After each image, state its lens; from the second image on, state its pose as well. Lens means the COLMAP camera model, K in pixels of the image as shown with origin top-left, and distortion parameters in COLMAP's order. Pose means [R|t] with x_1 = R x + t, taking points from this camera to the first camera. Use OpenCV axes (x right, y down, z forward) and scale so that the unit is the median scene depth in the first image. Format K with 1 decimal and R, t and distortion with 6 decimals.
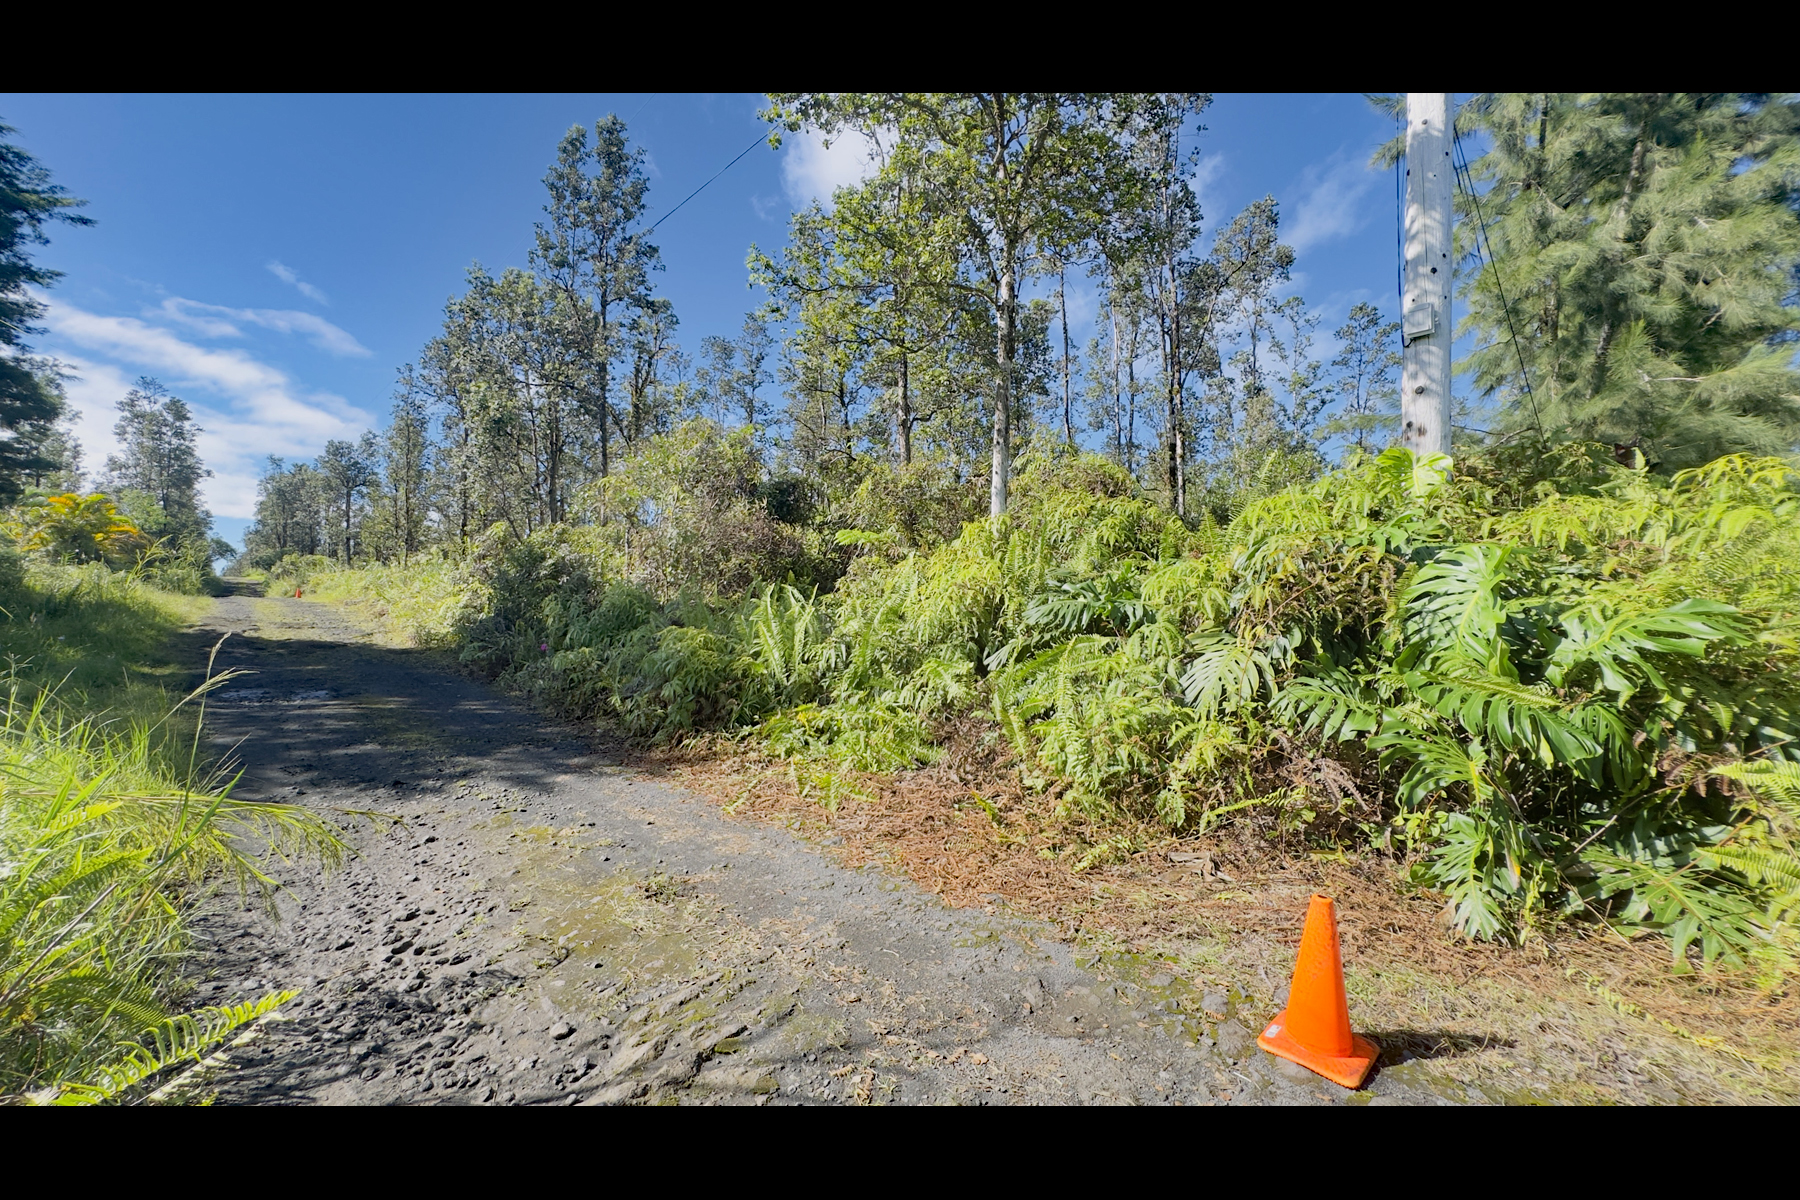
lens RADIAL K [[719.8, 0, 893.6], [0, 719.8, 603.6], [0, 0, 1]] dist [-0.002347, 0.000215]
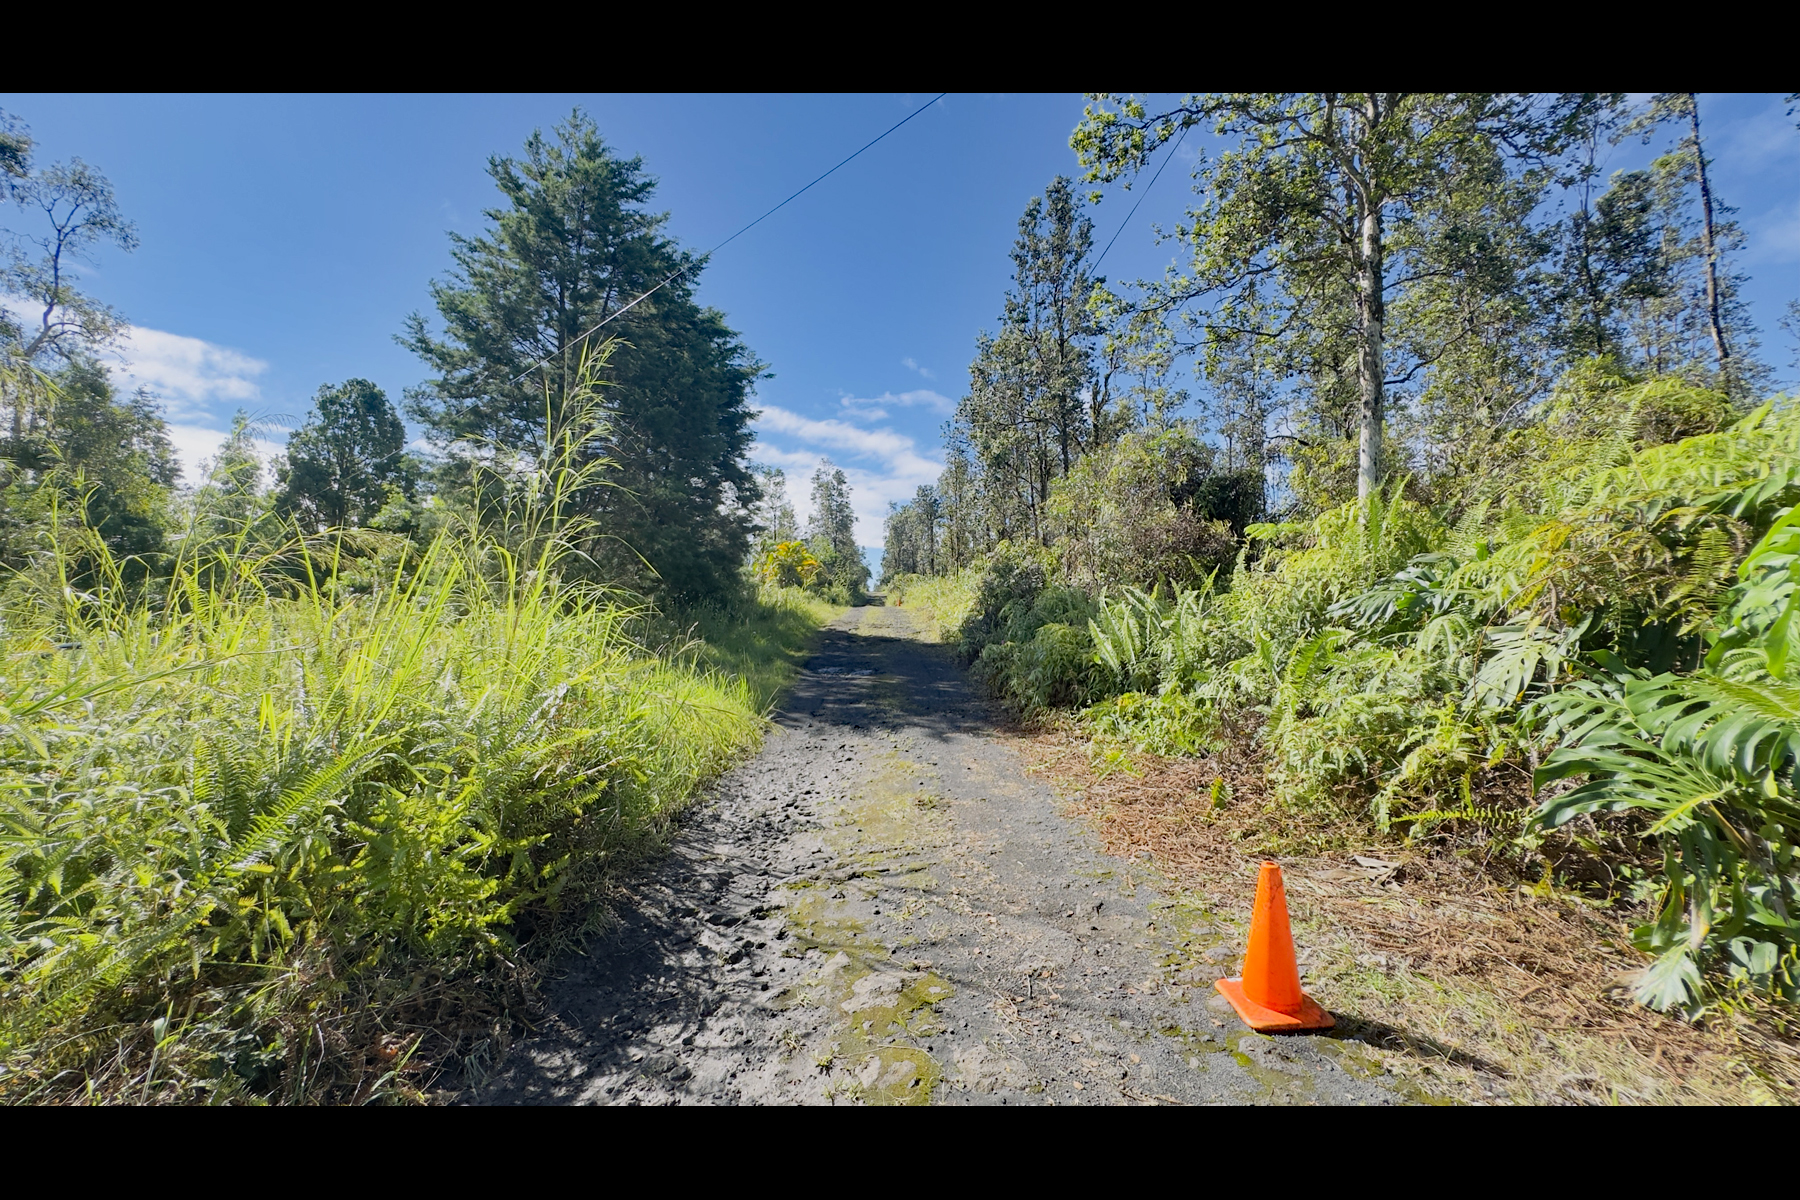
lens RADIAL K [[719.8, 0, 890.9], [0, 719.8, 608.7], [0, 0, 1]] dist [-0.002347, 0.000215]
pose [[0.741593, -0.016587, -0.670645, 0.361782], [0.019076, 0.999811, -0.003634, 0.008253], [0.670578, -0.010098, 0.741770, -0.065958]]
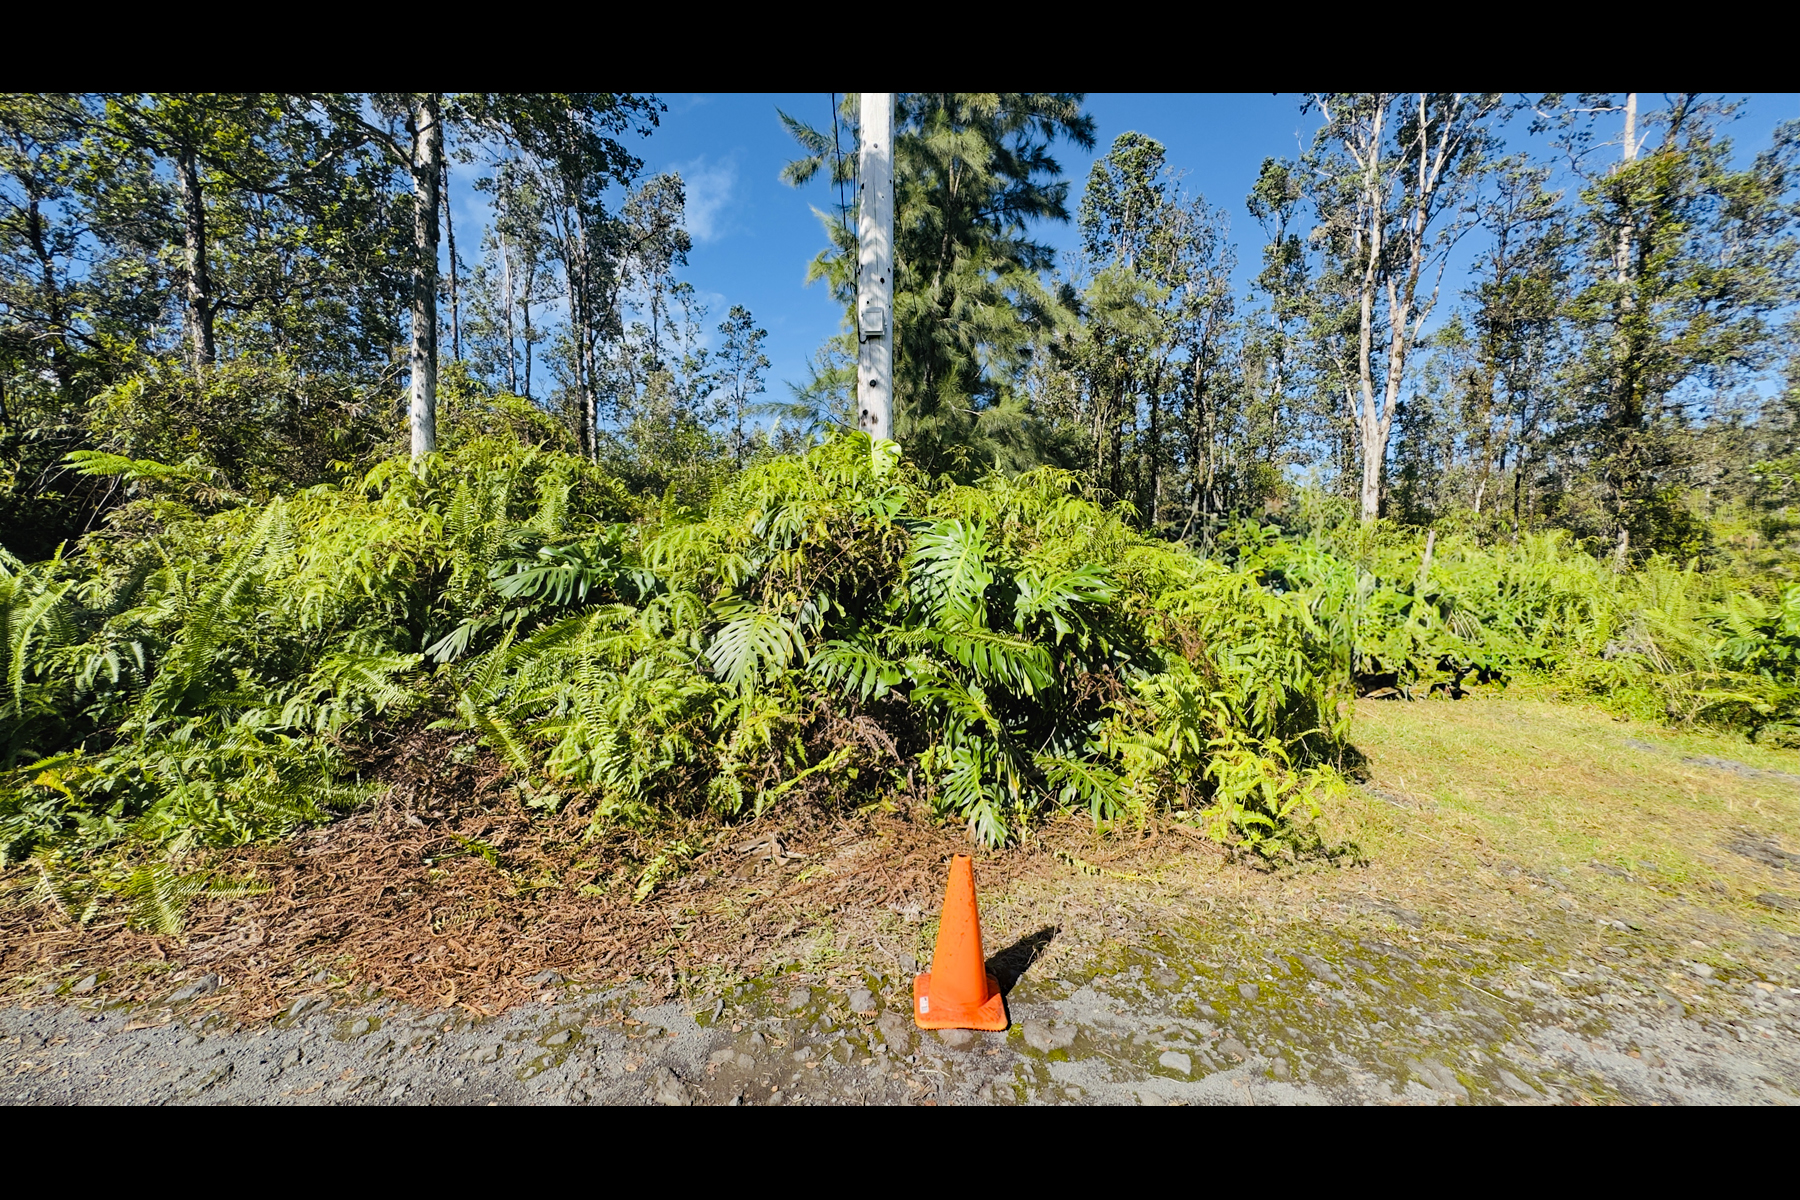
lens RADIAL K [[719.8, 0, 895.7], [0, 719.8, 599.7], [0, 0, 1]] dist [-0.002347, 0.000215]
pose [[0.687443, -0.035288, 0.725380, -0.077135], [0.007969, 0.999125, 0.041053, 0.001649], [-0.726194, -0.022441, 0.687123, 0.151662]]
